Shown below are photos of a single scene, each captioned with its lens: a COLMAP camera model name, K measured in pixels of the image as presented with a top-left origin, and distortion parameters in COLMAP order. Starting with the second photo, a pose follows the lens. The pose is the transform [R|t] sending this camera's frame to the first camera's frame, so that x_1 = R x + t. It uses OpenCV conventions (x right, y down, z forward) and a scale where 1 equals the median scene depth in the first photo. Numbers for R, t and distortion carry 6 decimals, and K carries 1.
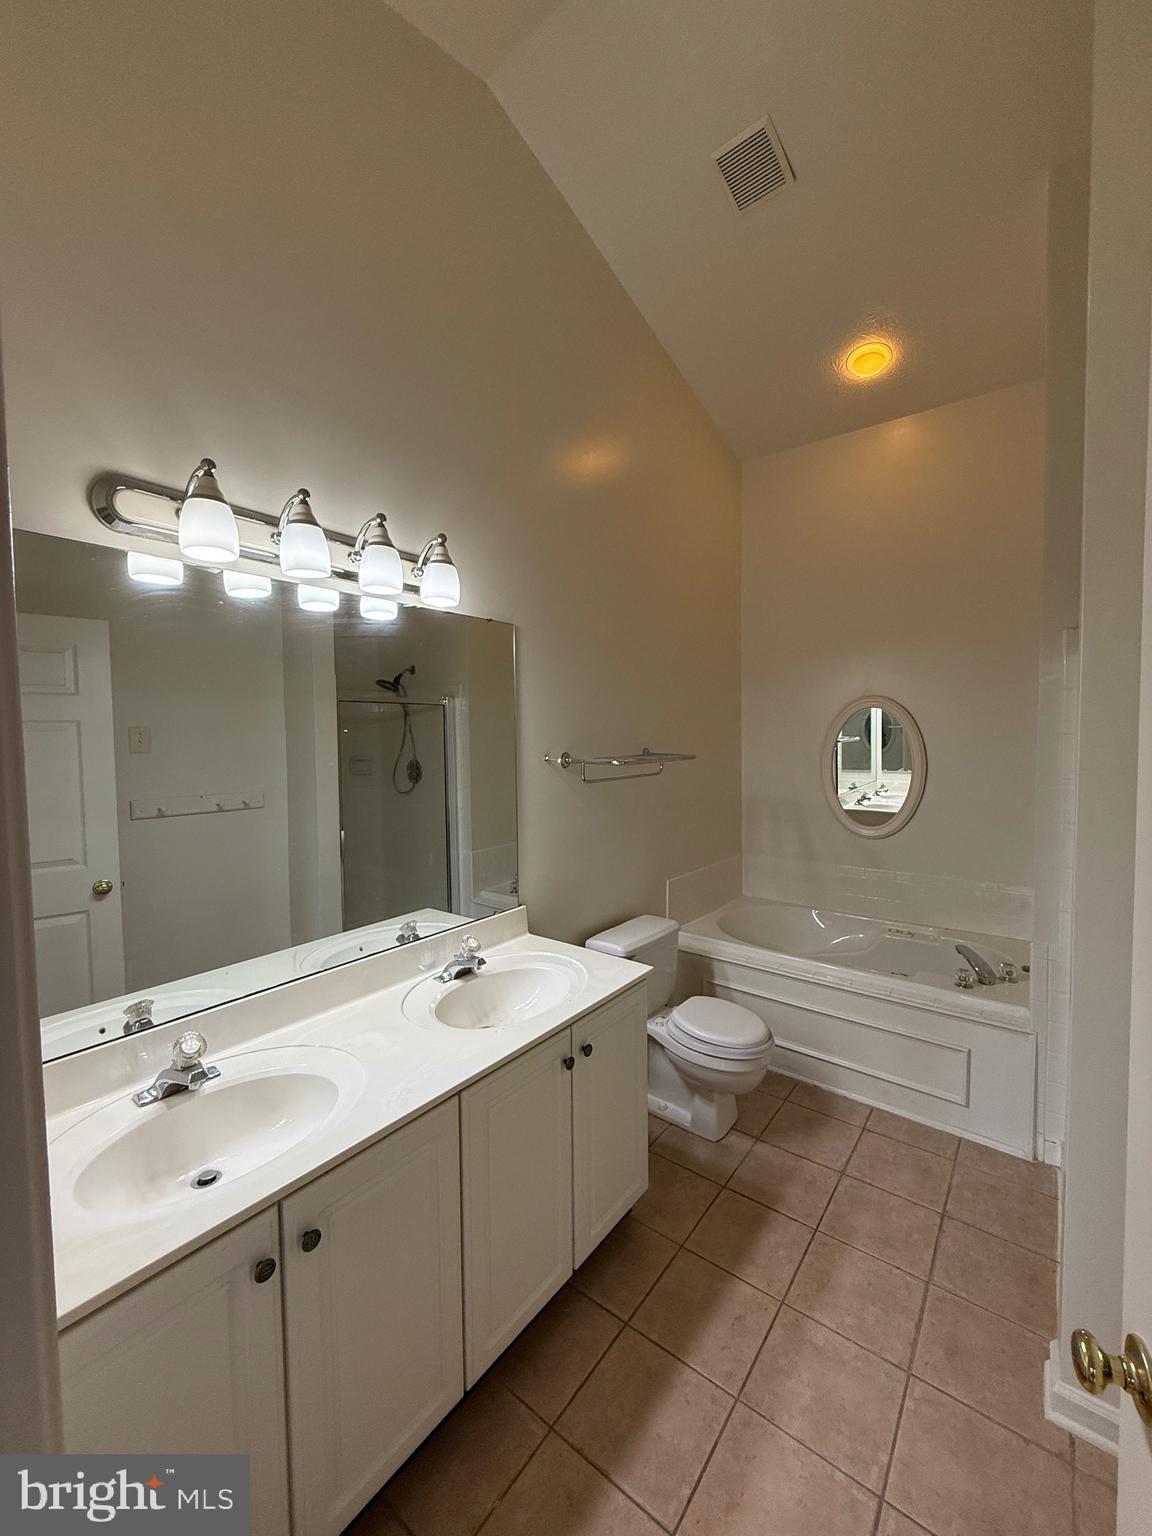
lens RADIAL K [[610.9, 0, 573.6], [0, 610.9, 762.3], [0, 0, 1]] dist [-0.001481, -0.000648]
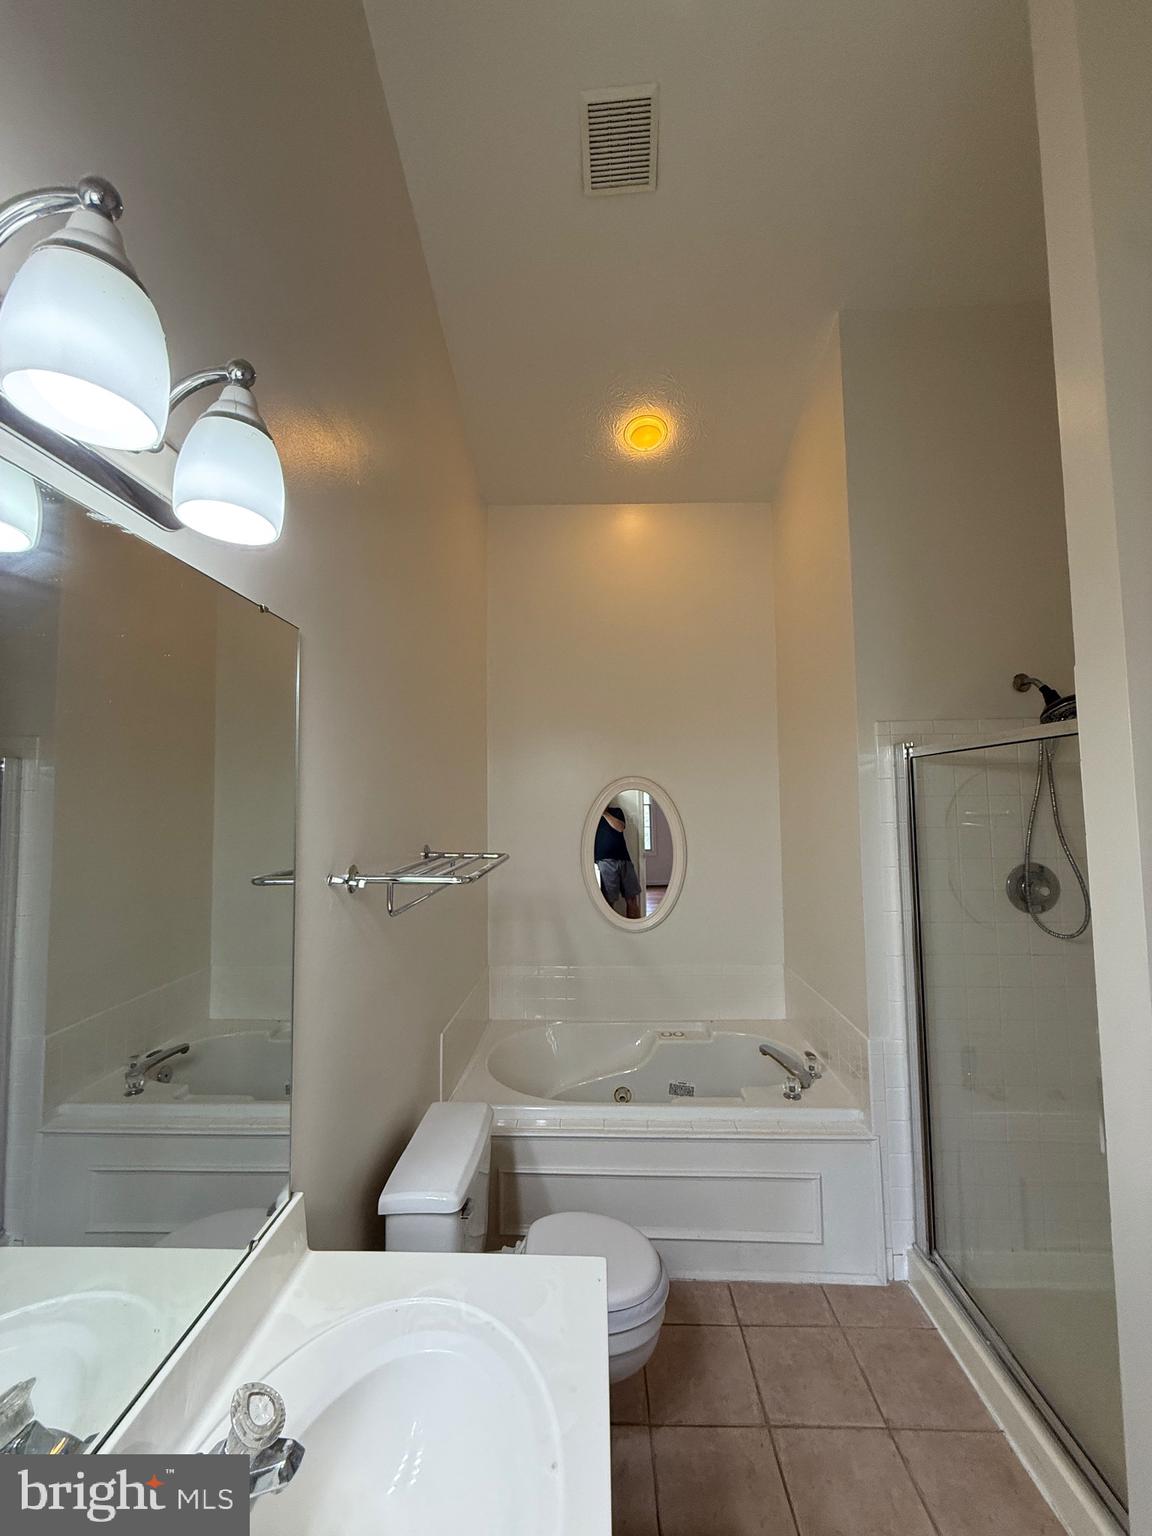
lens RADIAL K [[610.9, 0, 573.6], [0, 610.9, 762.3], [0, 0, 1]] dist [-0.001481, -0.000648]
pose [[0.808370, 0.040535, 0.587278, -0.182843], [0.029977, 0.993498, -0.109835, -0.041508], [-0.587911, 0.106392, 0.801898, 0.397557]]
